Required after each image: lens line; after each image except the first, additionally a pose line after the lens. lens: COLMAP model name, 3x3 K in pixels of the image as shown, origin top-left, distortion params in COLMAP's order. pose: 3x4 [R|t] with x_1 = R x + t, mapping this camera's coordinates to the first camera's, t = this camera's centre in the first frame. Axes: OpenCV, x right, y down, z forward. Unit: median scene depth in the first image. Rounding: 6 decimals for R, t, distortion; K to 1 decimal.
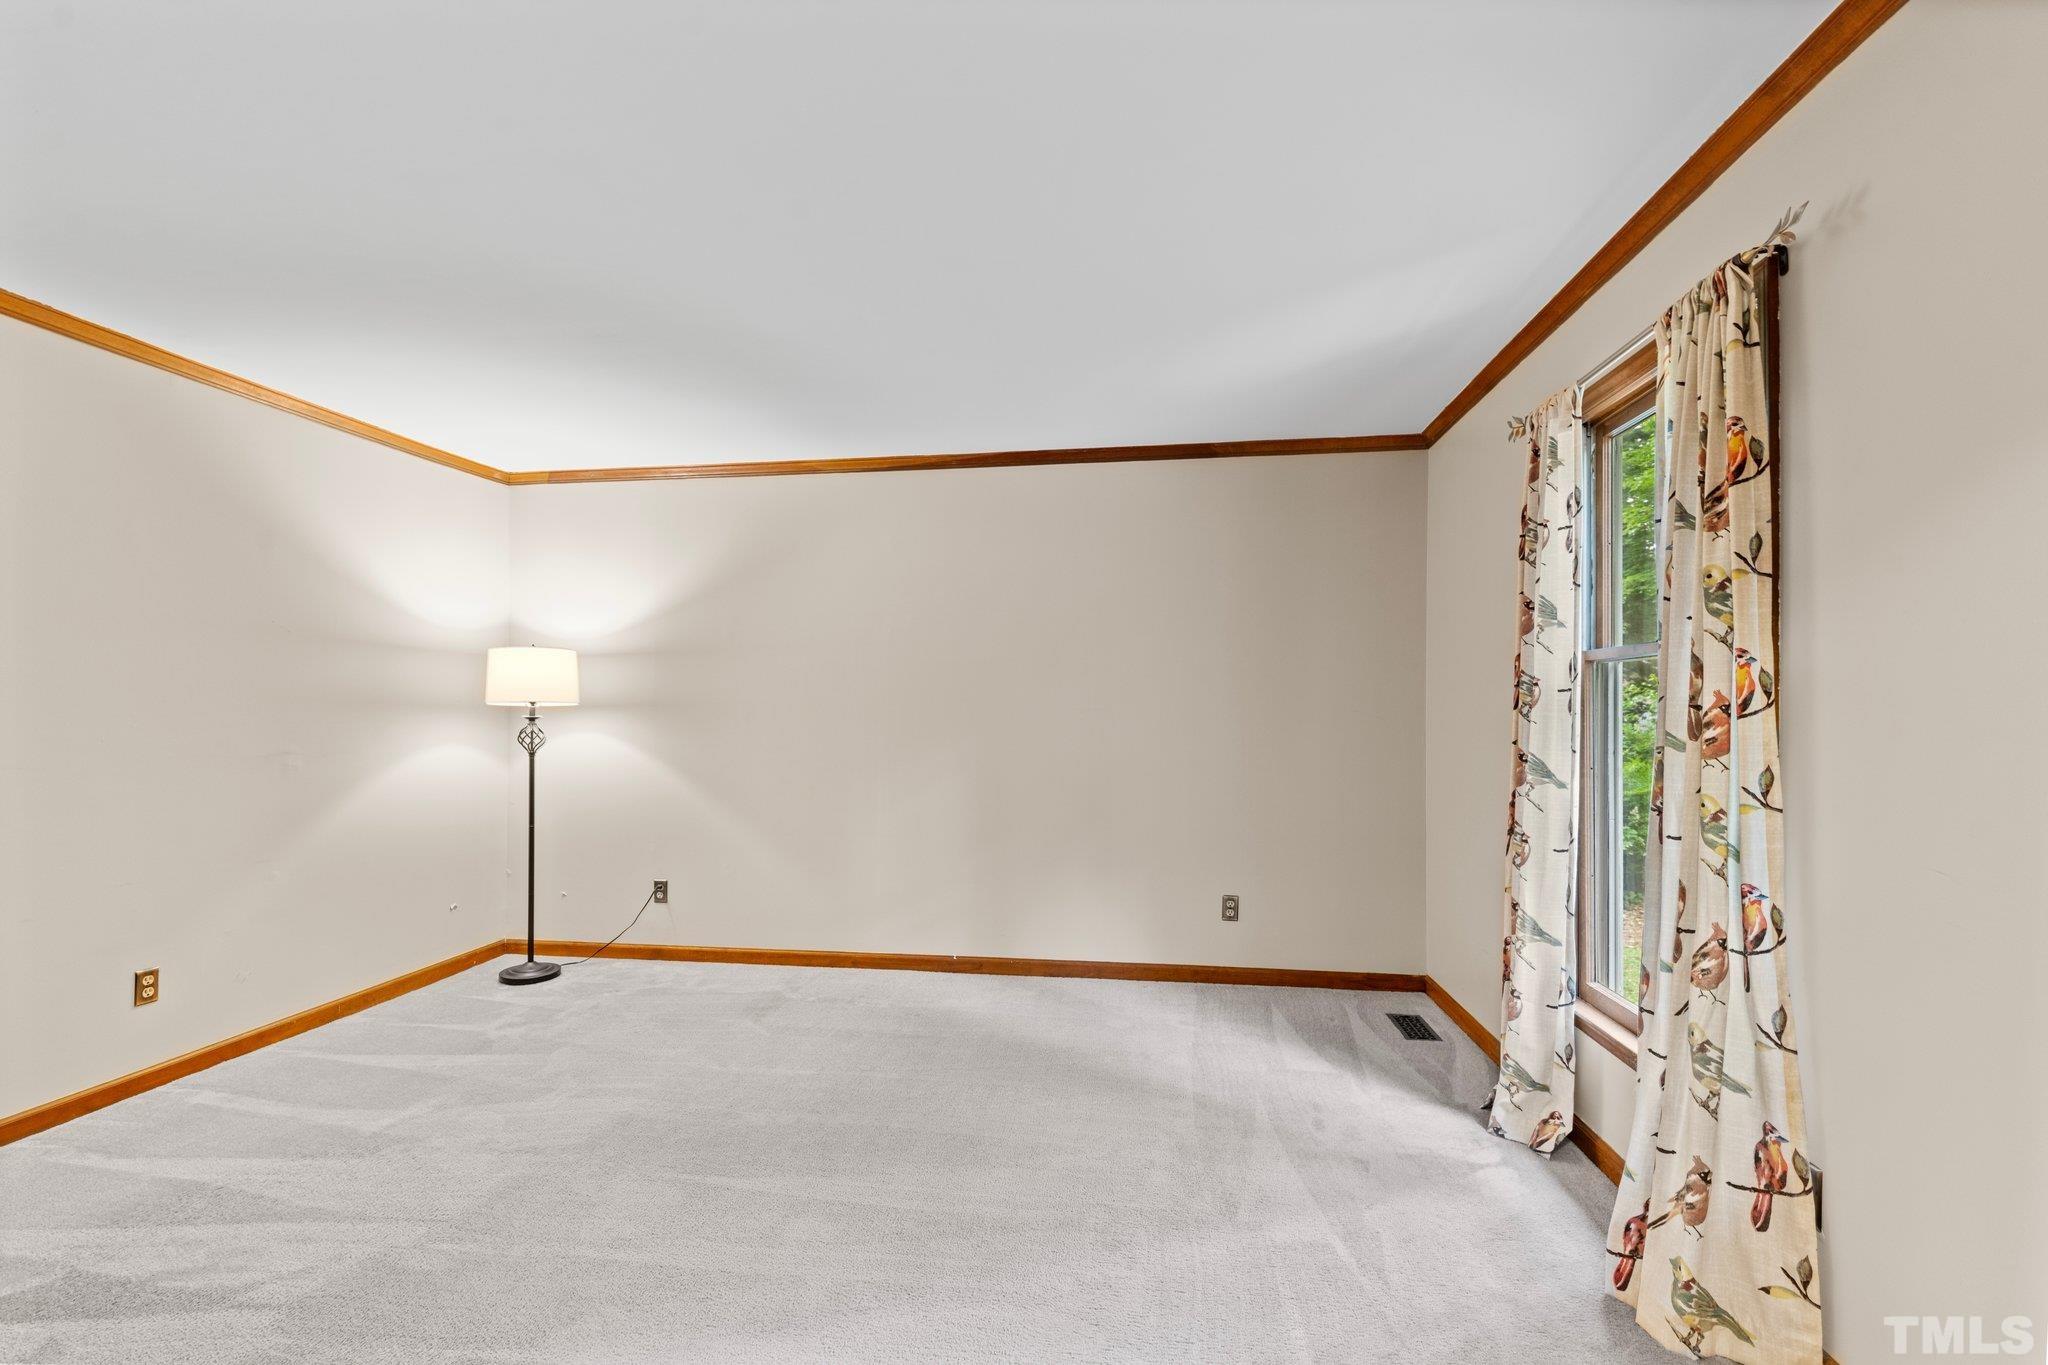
lens RADIAL K [[891.1, 0, 1011.5], [0, 891.1, 699.7], [0, 0, 1]] dist [-0.002469, 0.002026]
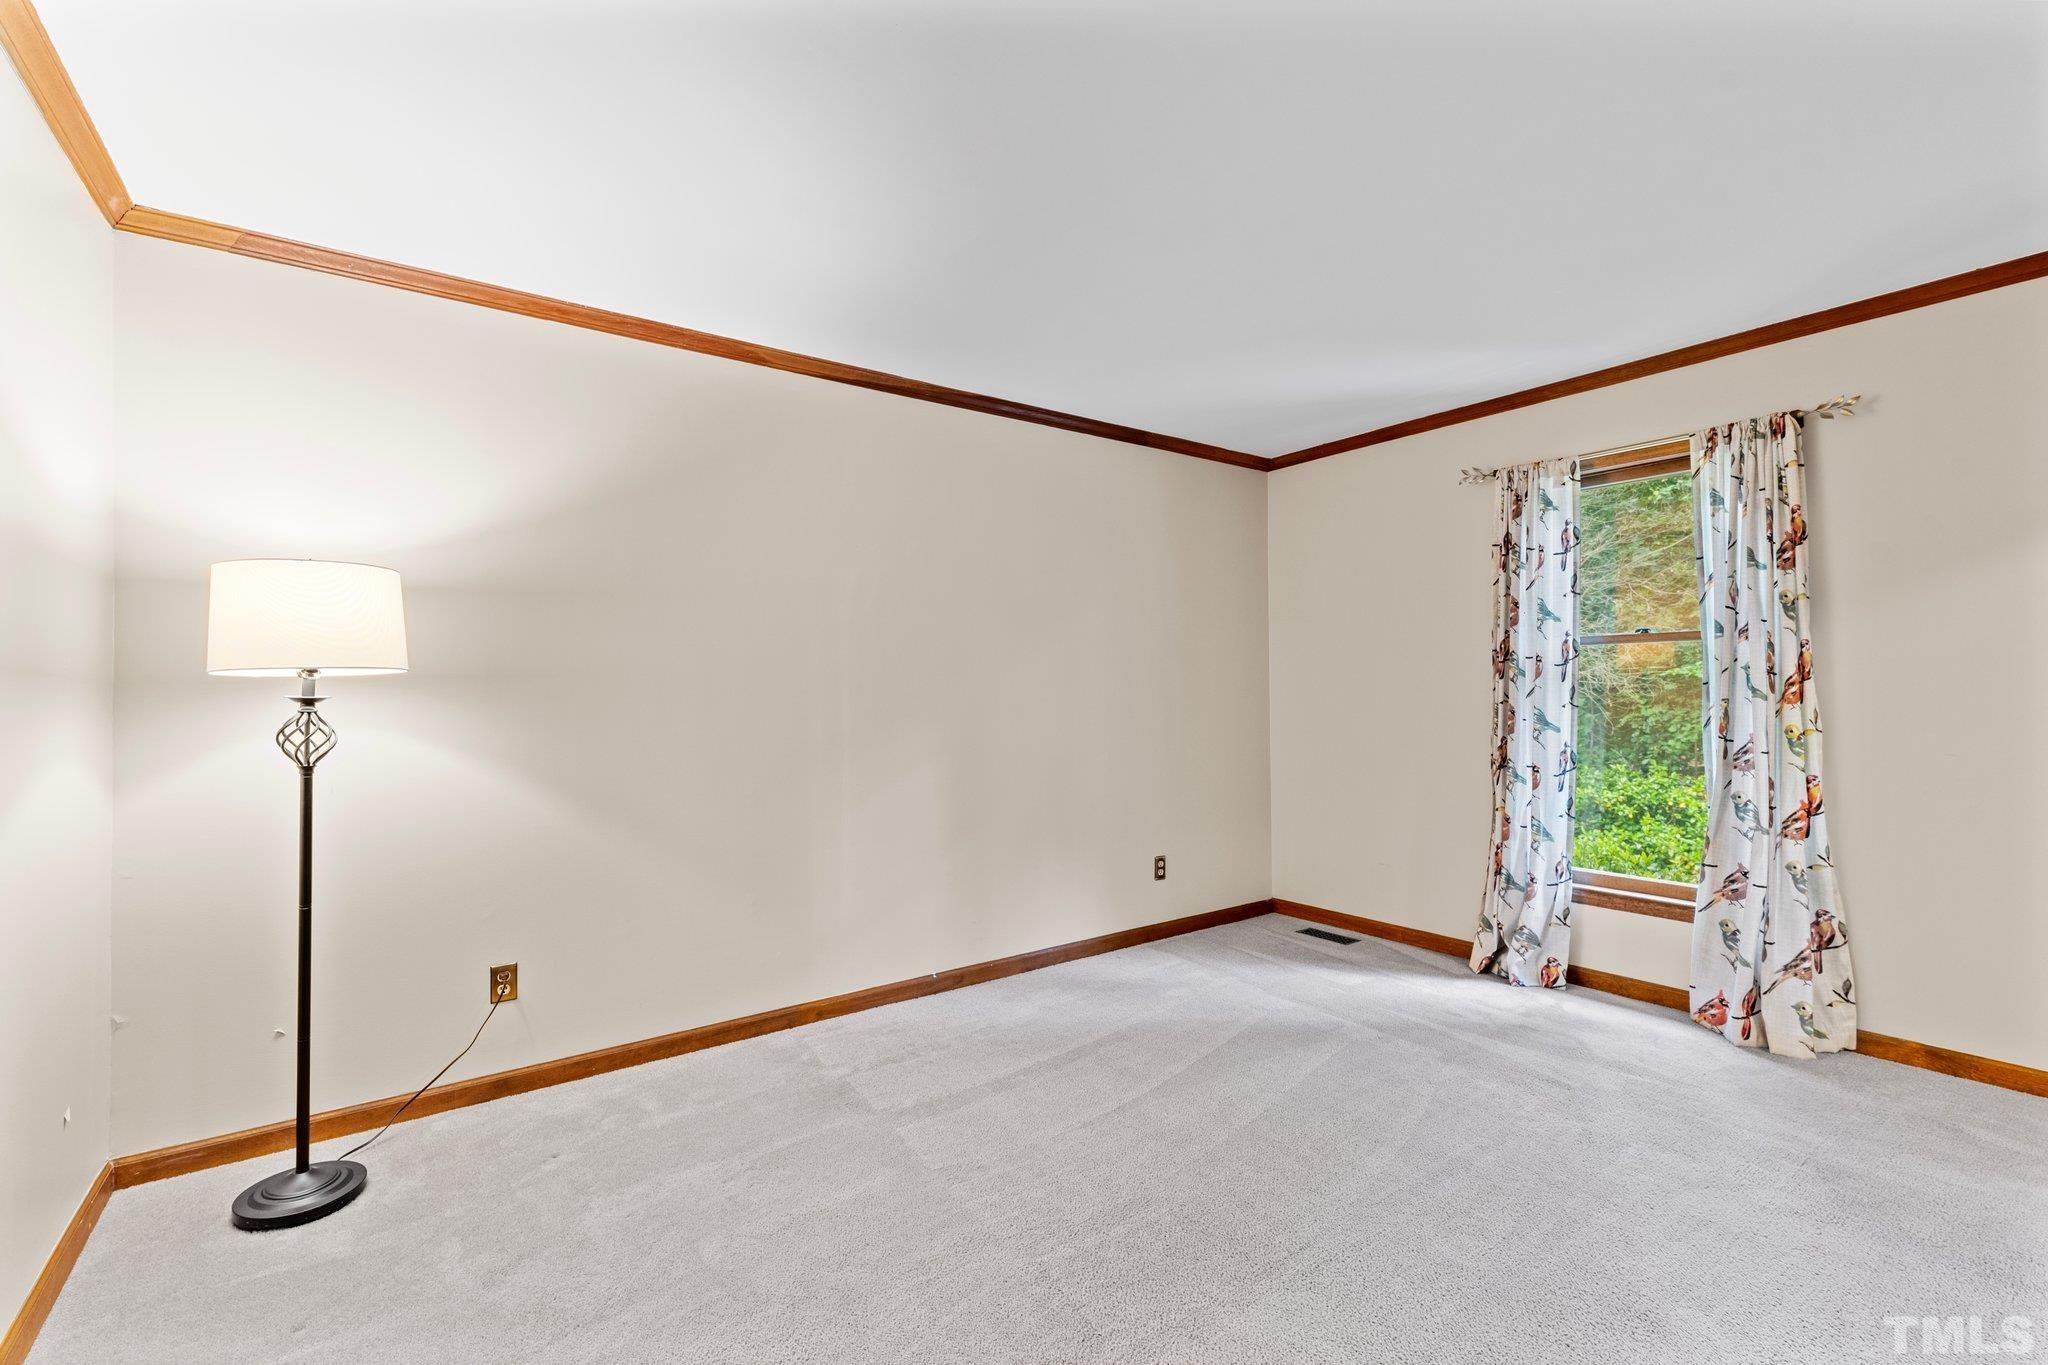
lens RADIAL K [[891.1, 0, 1017.2], [0, 891.1, 673.1], [0, 0, 1]] dist [-0.002469, 0.002026]
pose [[0.716872, 0.007479, 0.697164, -0.872842], [0.000021, 0.999942, -0.010748, 0.015865], [-0.697205, 0.007719, 0.716831, 0.487516]]
